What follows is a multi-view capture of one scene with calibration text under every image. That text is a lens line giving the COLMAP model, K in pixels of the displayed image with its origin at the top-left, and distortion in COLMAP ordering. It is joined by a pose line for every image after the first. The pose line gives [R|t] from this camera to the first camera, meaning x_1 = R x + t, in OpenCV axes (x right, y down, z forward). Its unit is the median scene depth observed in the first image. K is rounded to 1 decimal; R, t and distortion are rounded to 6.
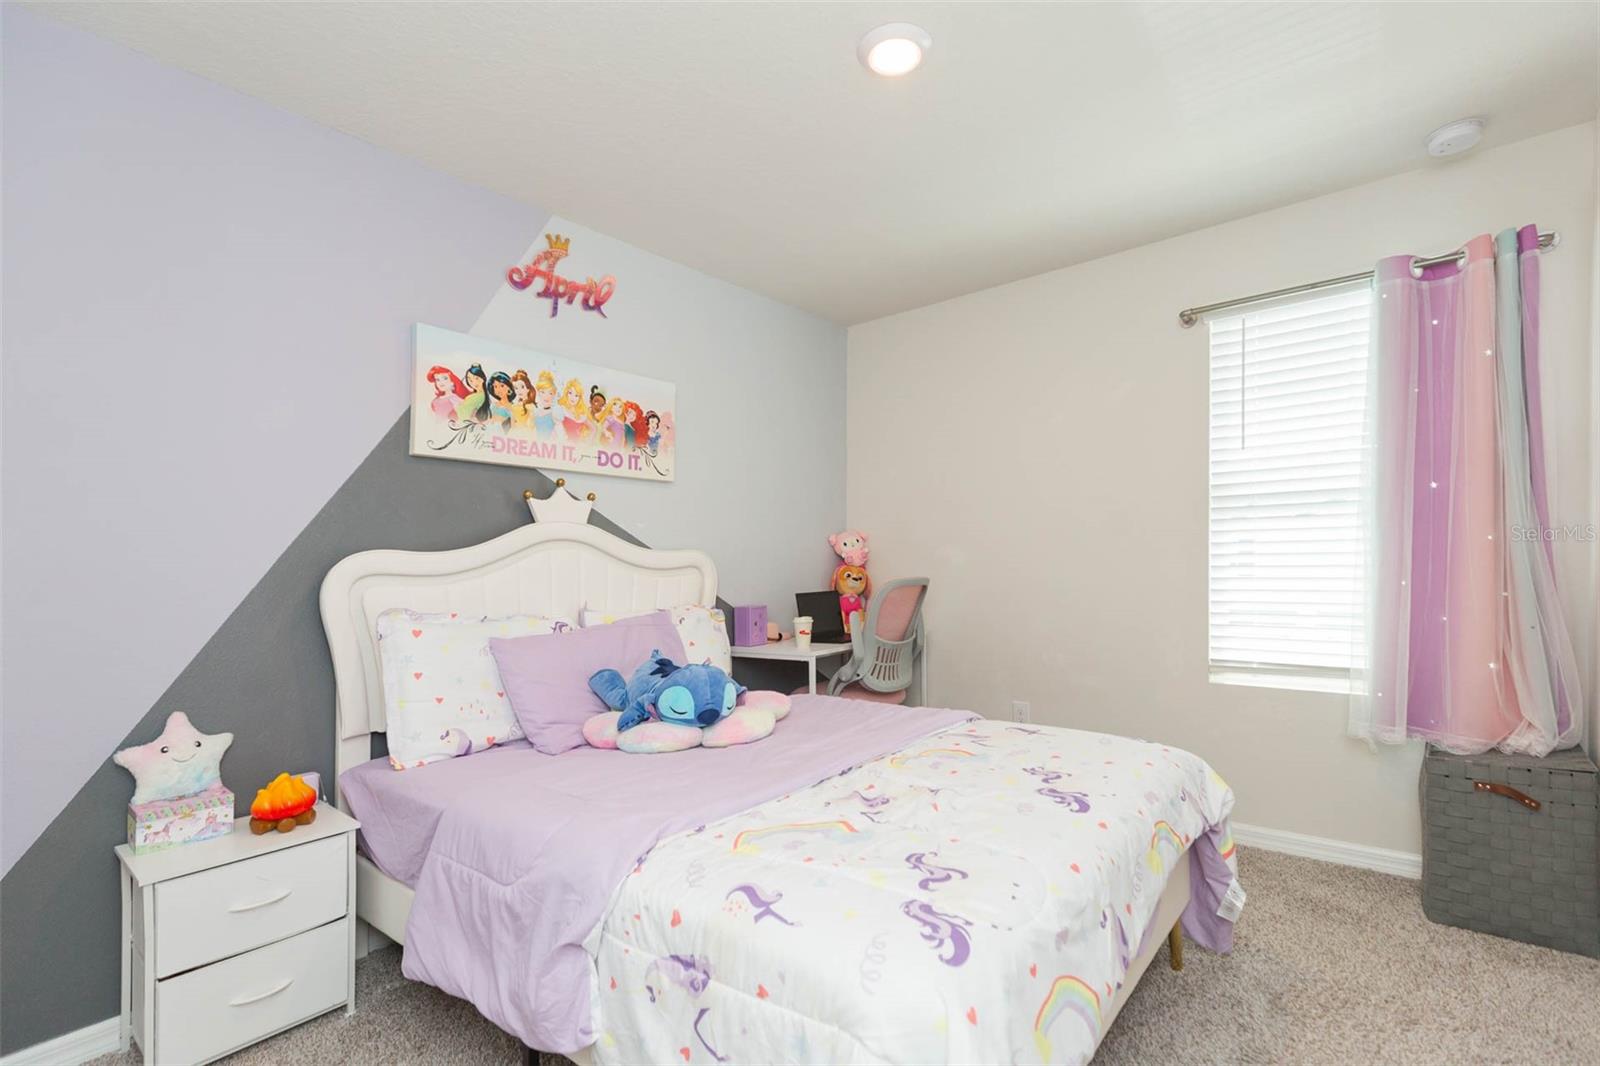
lens RADIAL K [[735.2, 0, 801.0], [0, 735.2, 600.0], [0, 0, 1]] dist [0.001516, 0.000068]
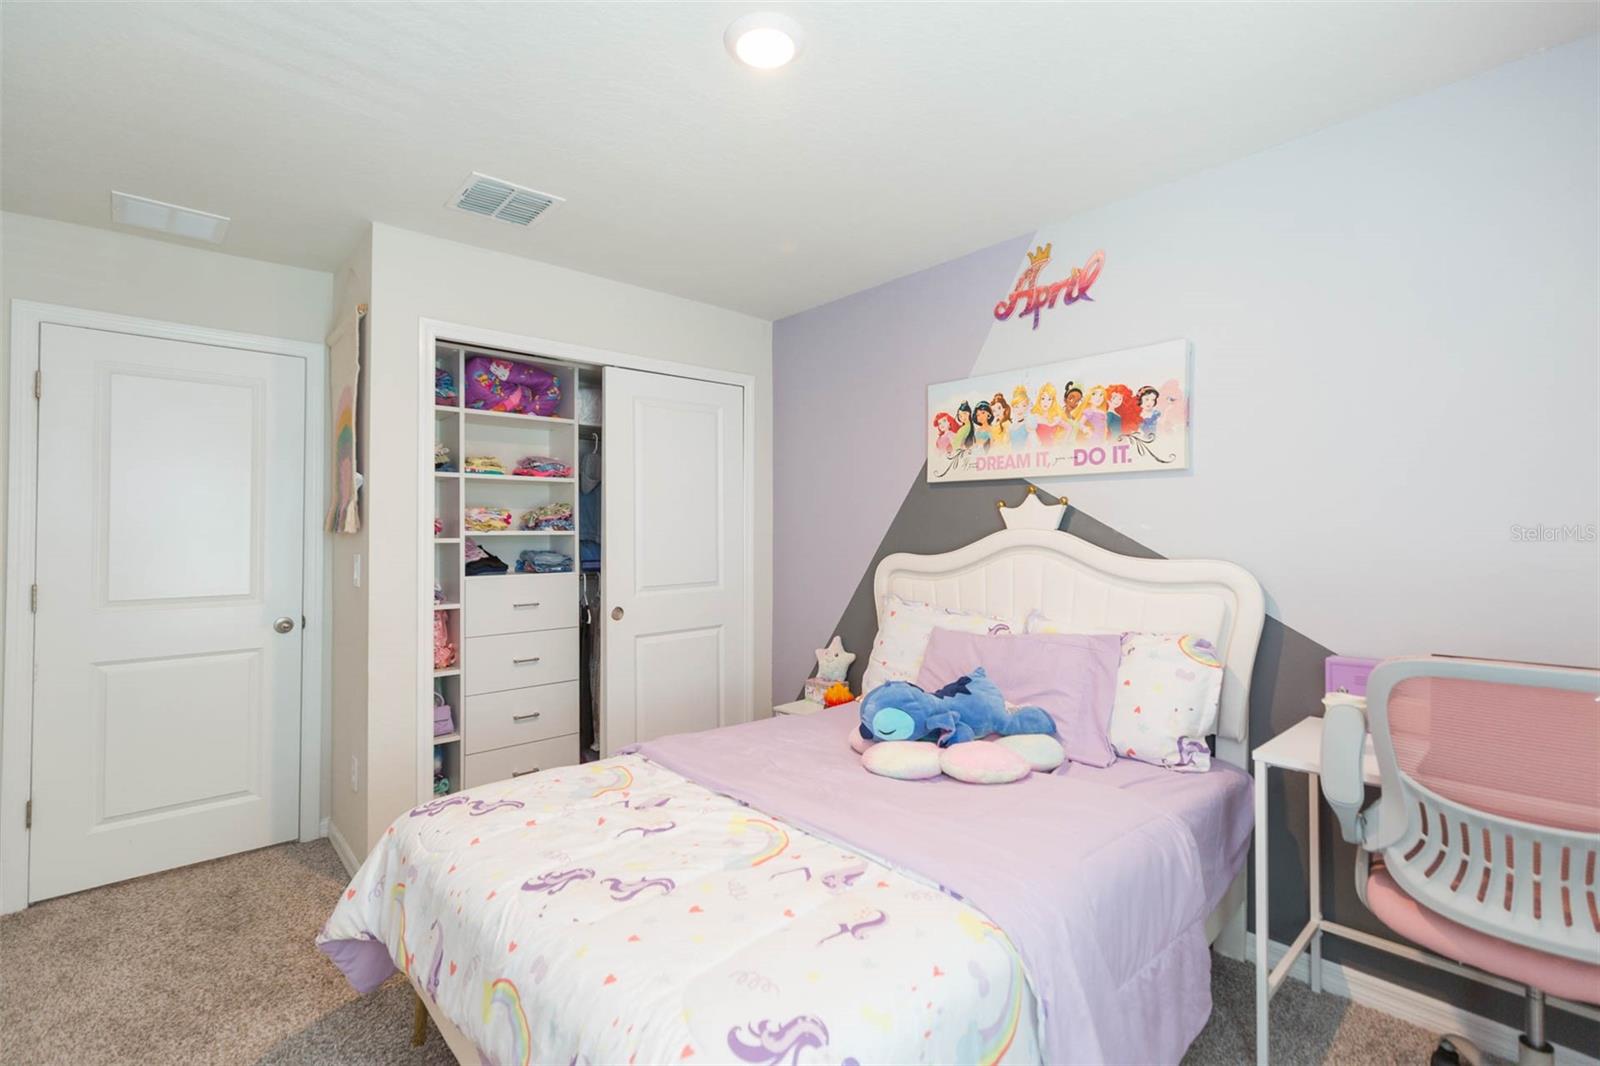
lens RADIAL K [[722.4, 0, 812.8], [0, 722.4, 528.4], [0, 0, 1]] dist [0.000129, 0.000067]
pose [[-0.140841, 0.022010, -0.989787, 0.706056], [-0.035169, 0.999011, 0.027219, -0.122000], [0.989407, 0.038644, -0.139928, 0.837496]]
